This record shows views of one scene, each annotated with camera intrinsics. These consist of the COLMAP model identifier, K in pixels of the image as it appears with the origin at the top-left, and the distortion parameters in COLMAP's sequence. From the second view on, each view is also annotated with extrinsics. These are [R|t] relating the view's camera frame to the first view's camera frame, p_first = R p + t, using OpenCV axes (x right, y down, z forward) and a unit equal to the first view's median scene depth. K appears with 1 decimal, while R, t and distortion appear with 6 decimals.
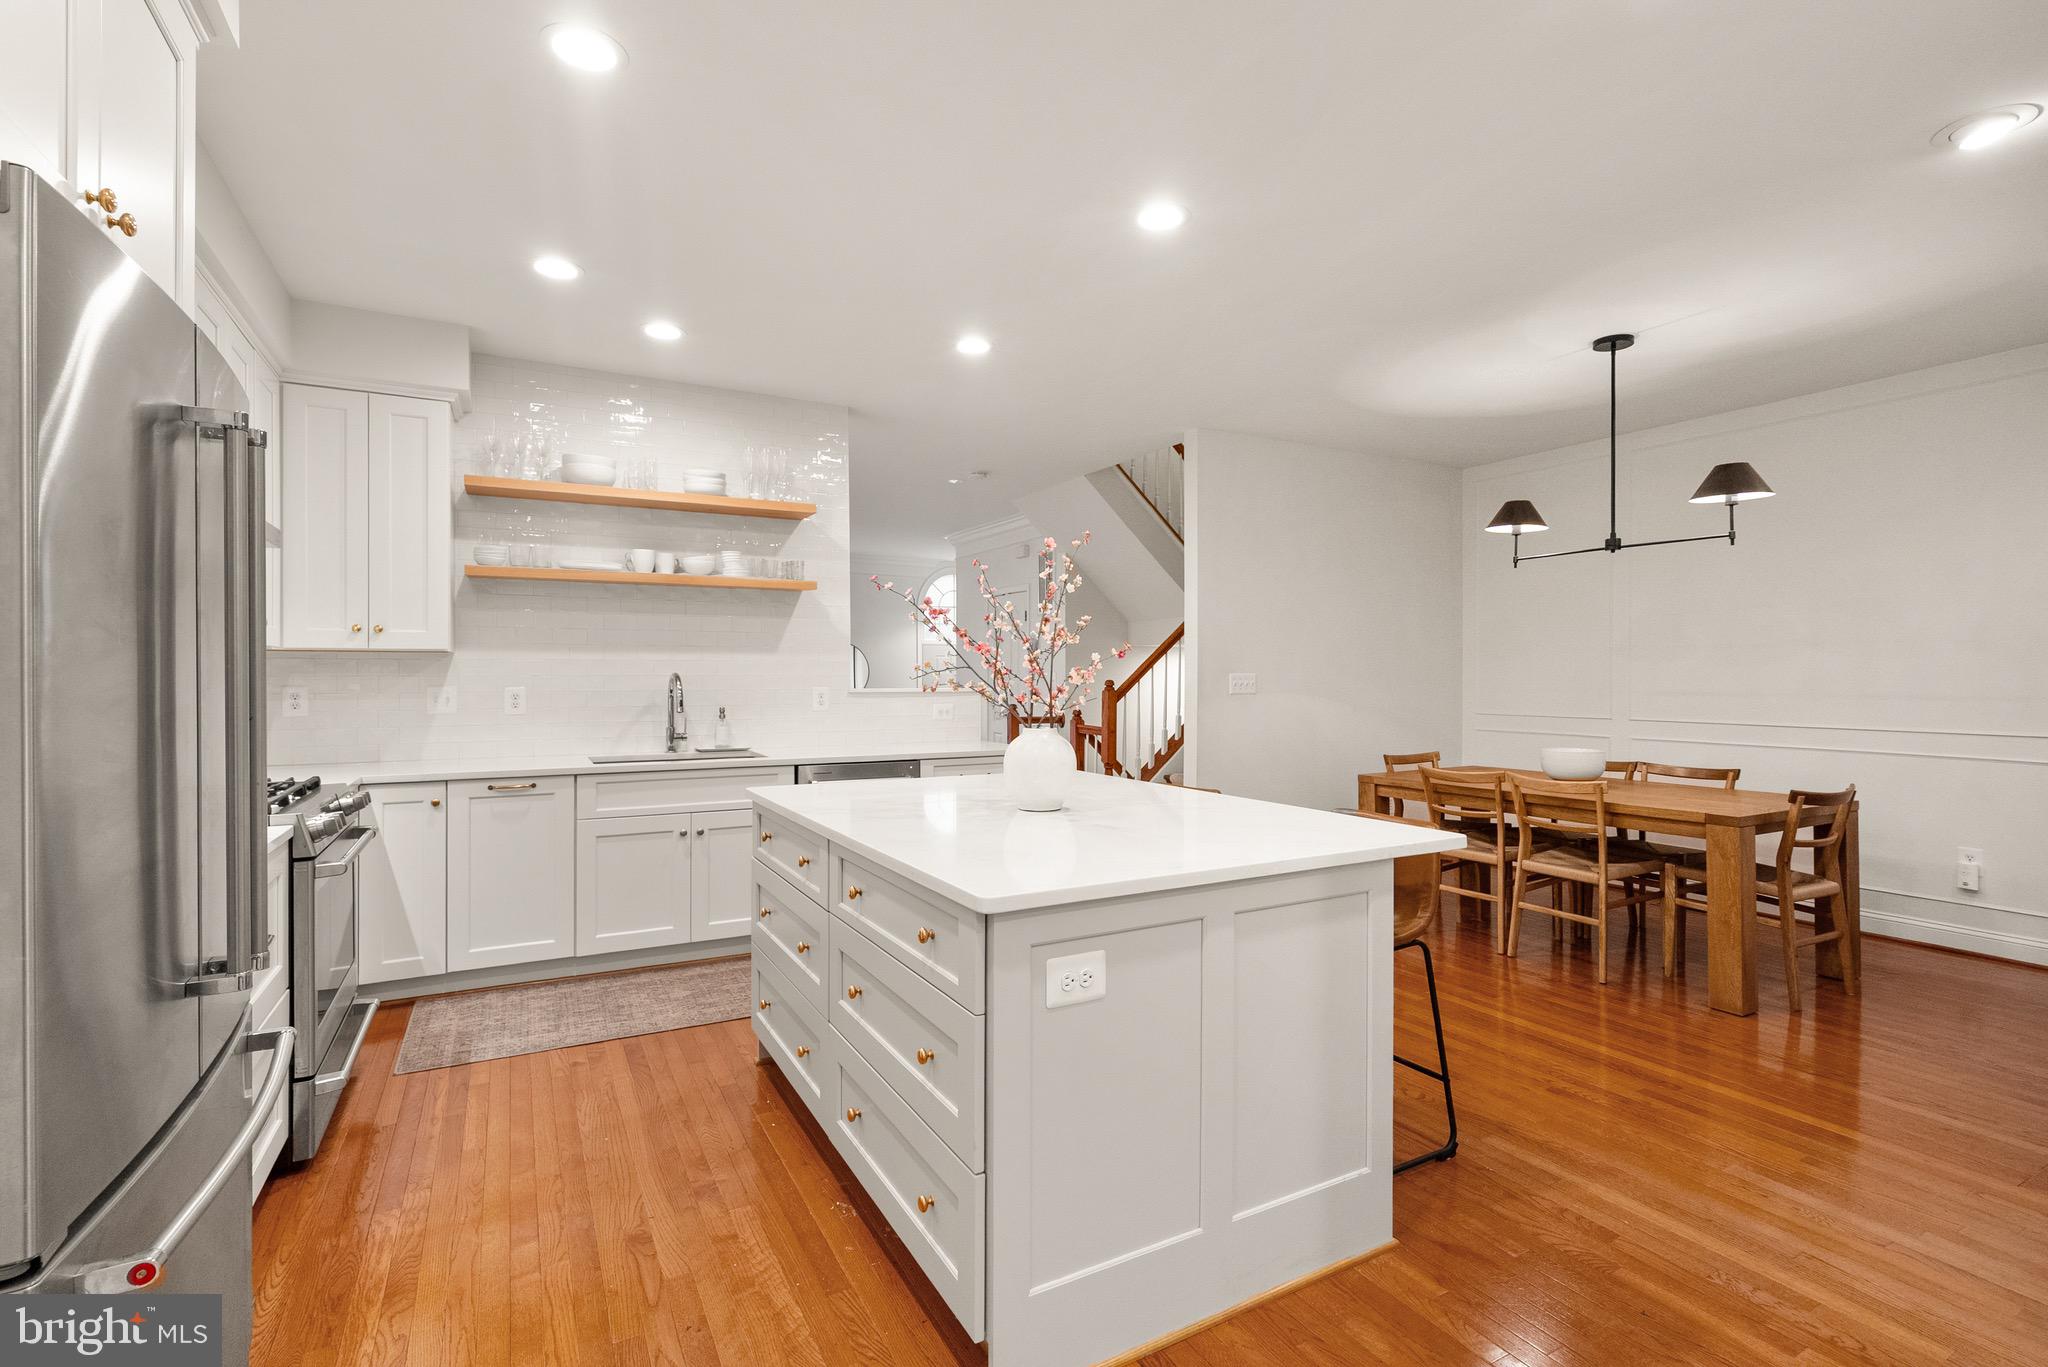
lens RADIAL K [[943.7, 0, 1020.6], [0, 943.7, 676.7], [0, 0, 1]] dist [-0.002669, 0.001593]
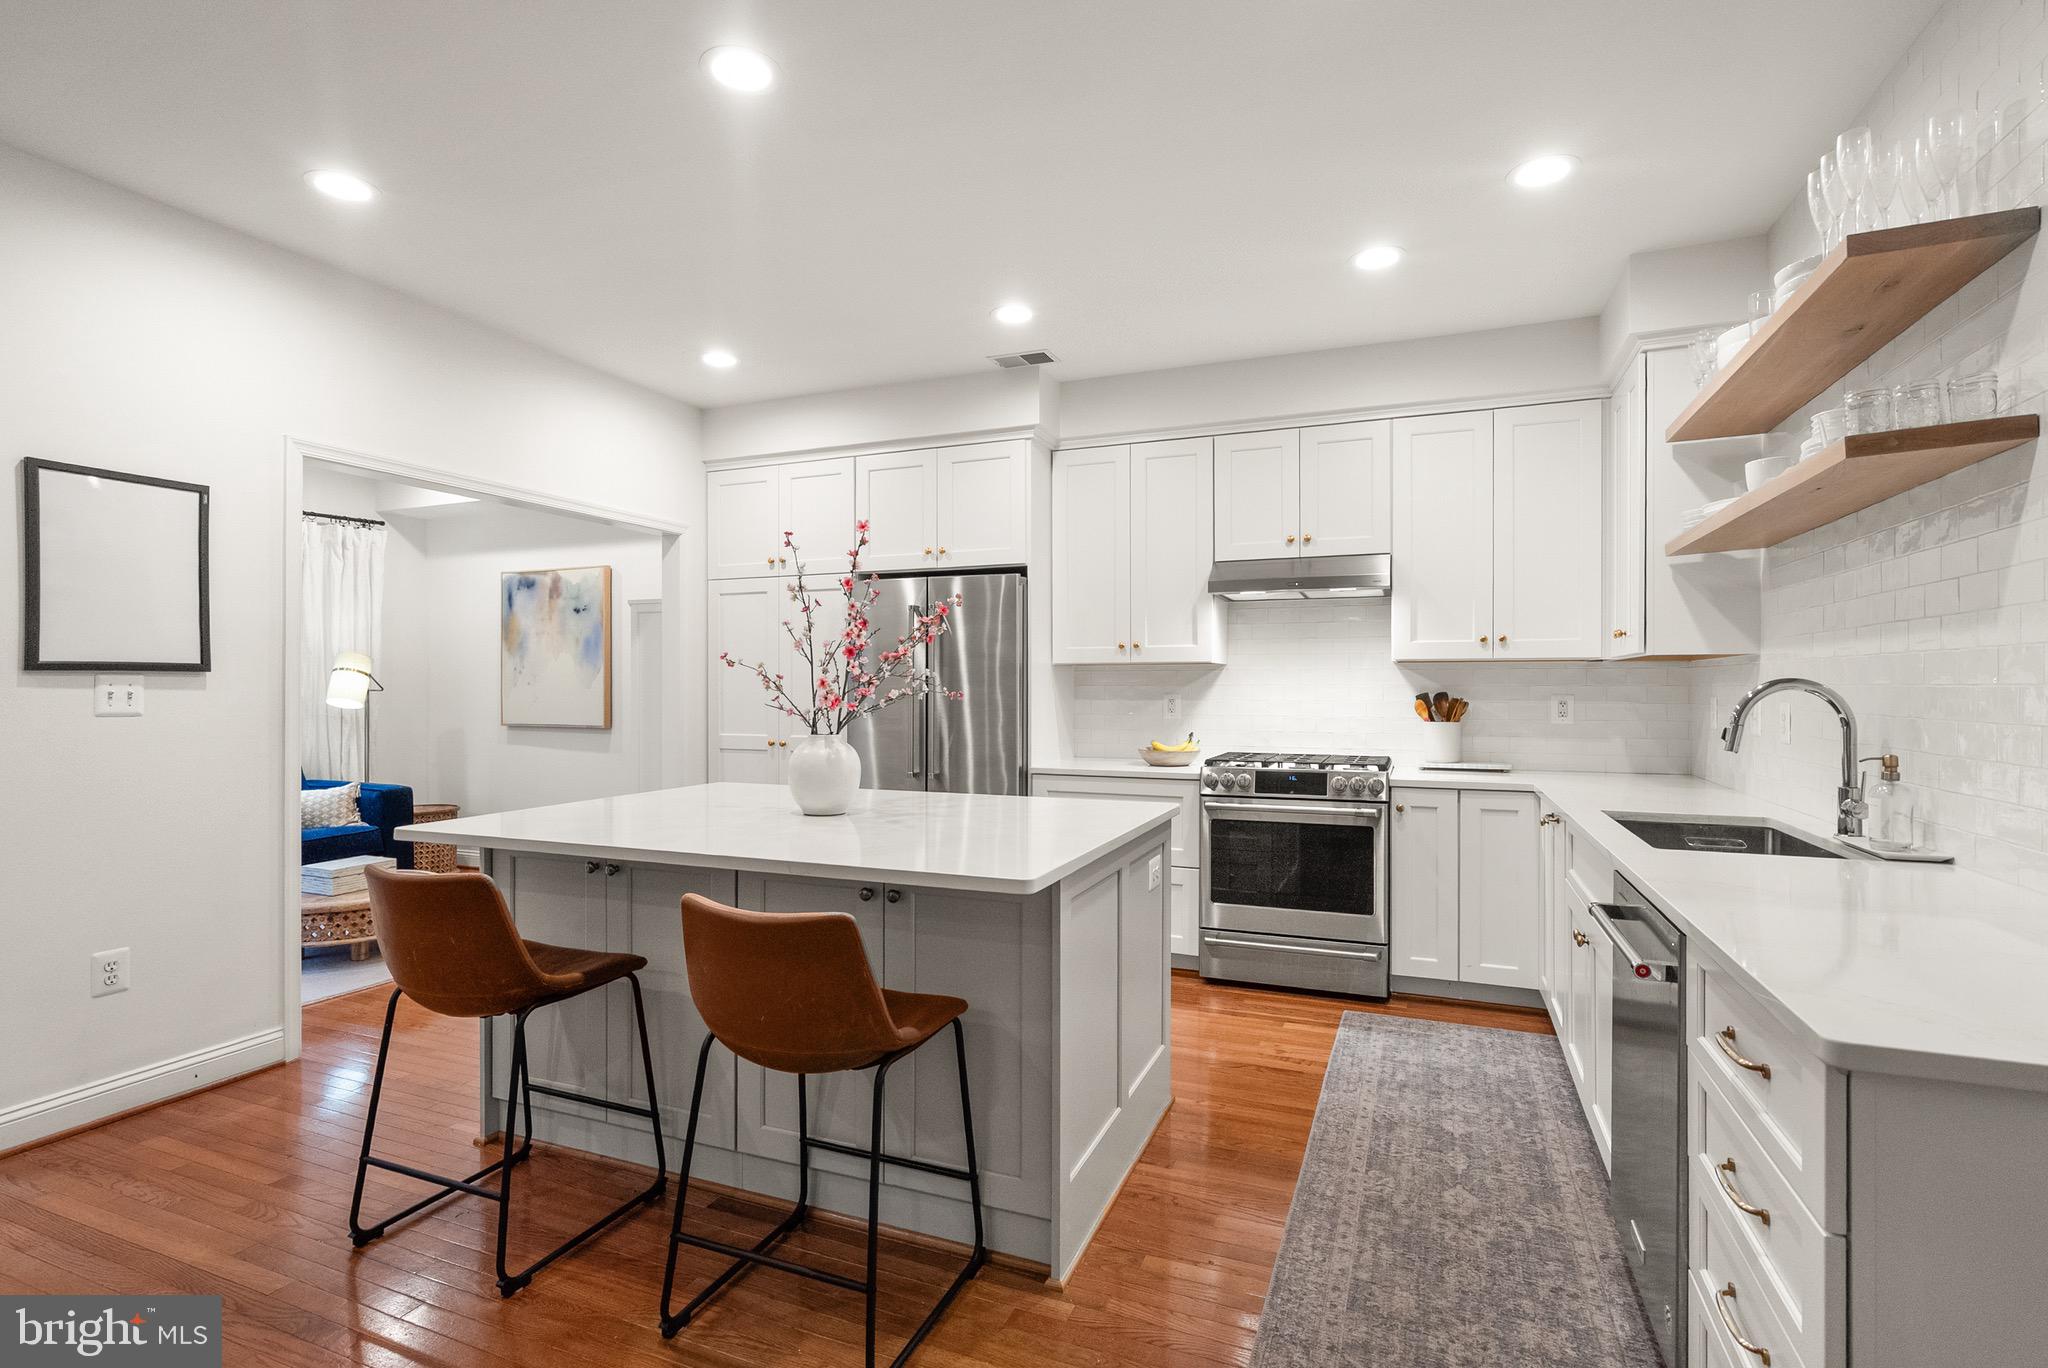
lens RADIAL K [[972.9, 0, 1022.8], [0, 972.9, 692.5], [0, 0, 1]] dist [-0.002958, -0.000040]
pose [[-0.777013, 0.003337, -0.629476, 0.351776], [-0.003196, 0.999952, 0.009246, -0.000361], [0.629477, 0.009196, -0.776965, 1.332976]]
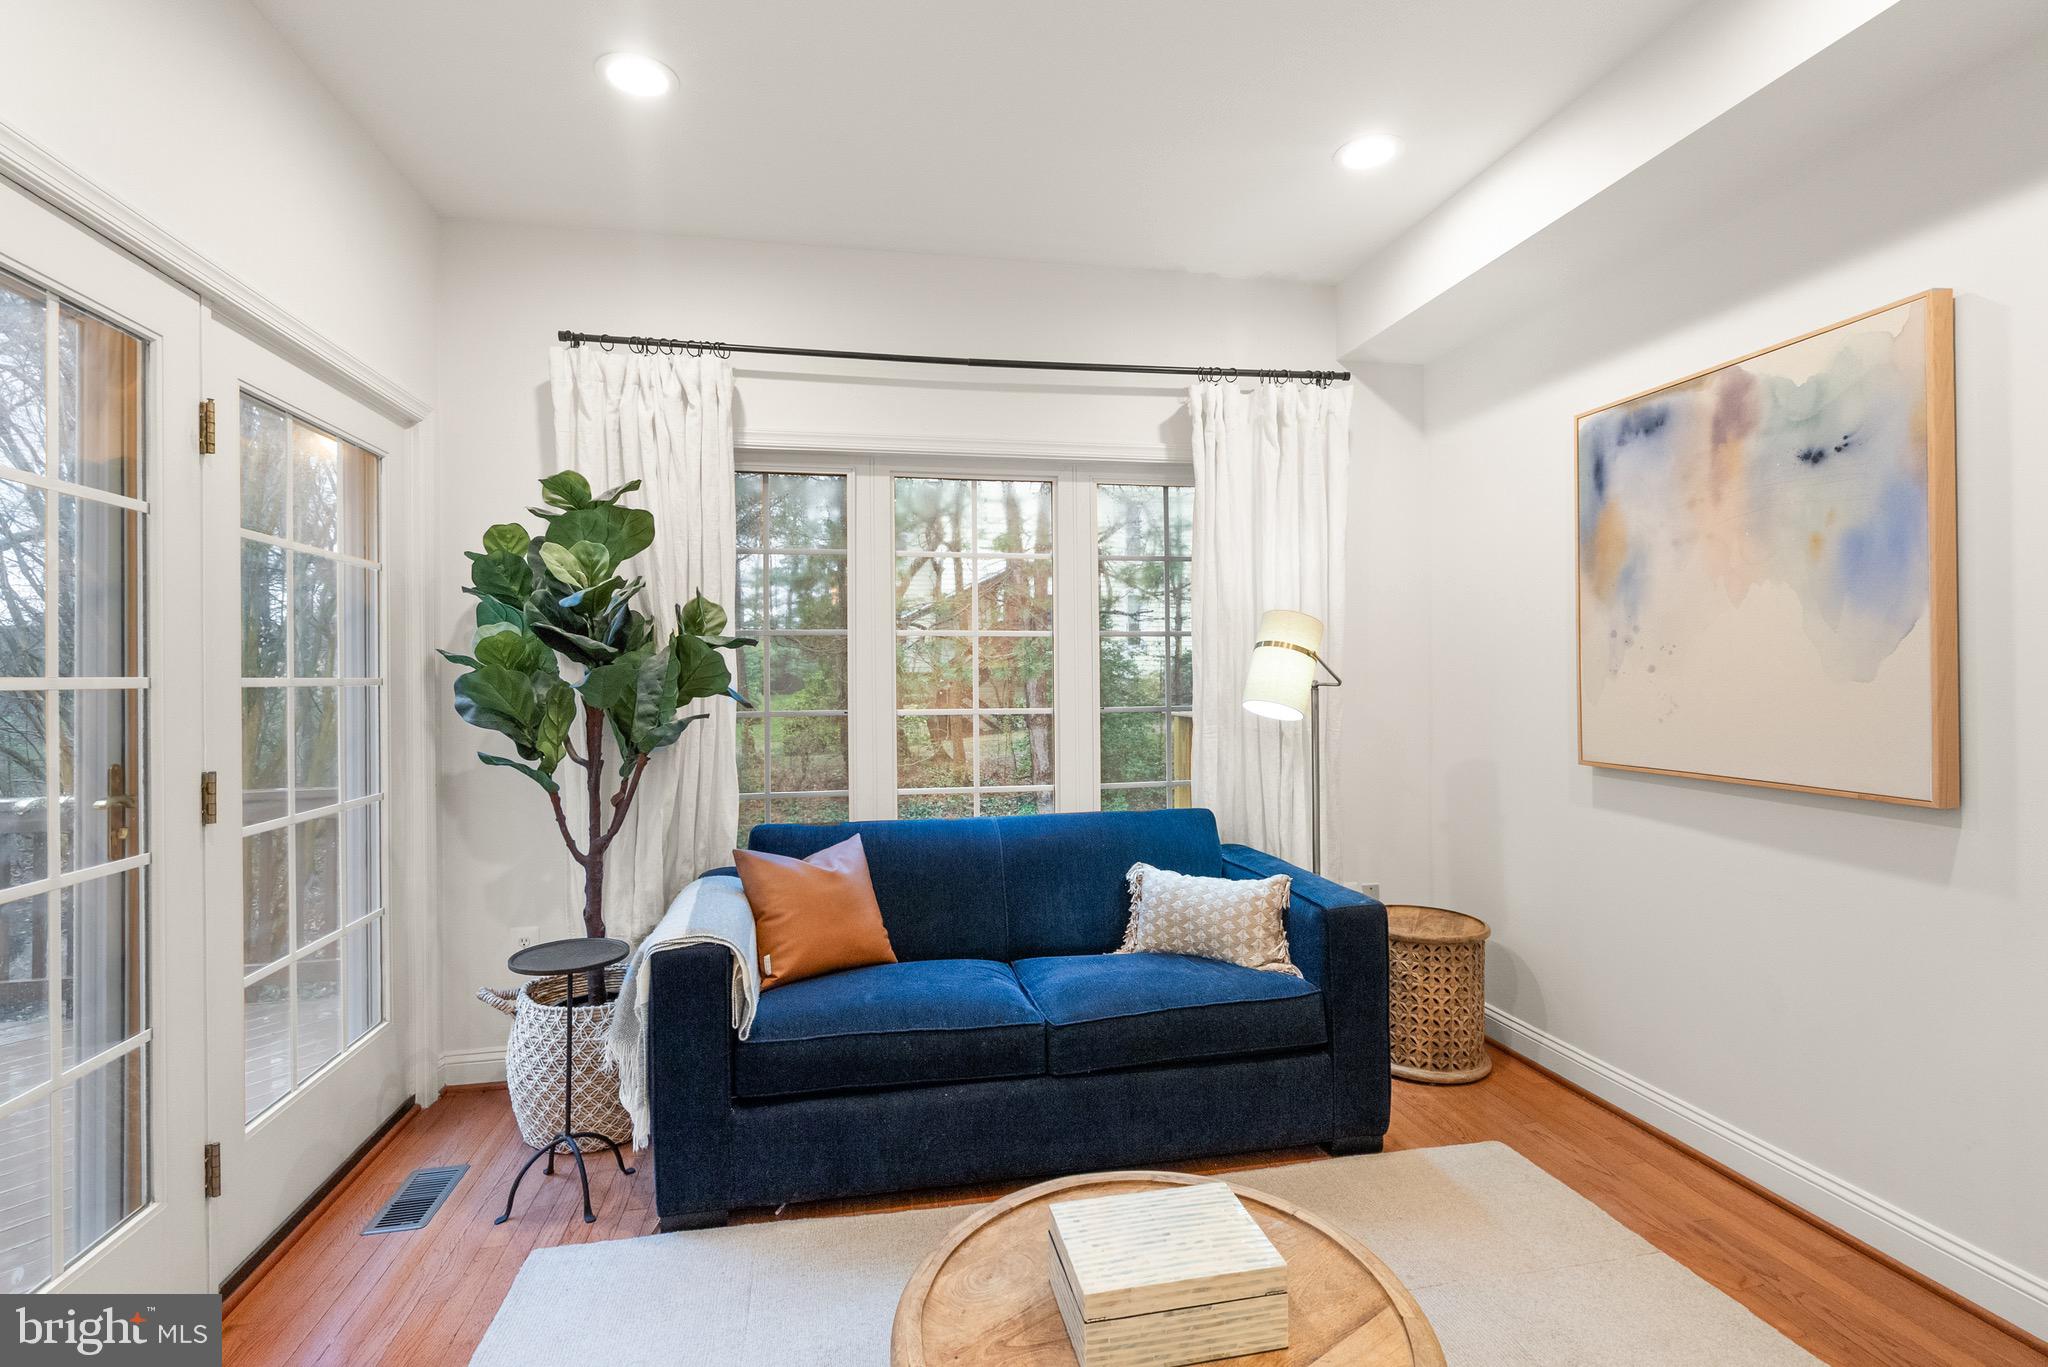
lens RADIAL K [[939.0, 0, 1022.7], [0, 939.0, 670.0], [0, 0, 1]] dist [-0.002742, 0.001433]
pose [[-0.955796, 0.008837, 0.293897, 0.186926], [0.008280, 0.999961, -0.003138, 0.002285], [-0.293914, -0.000566, -0.955832, 0.254179]]
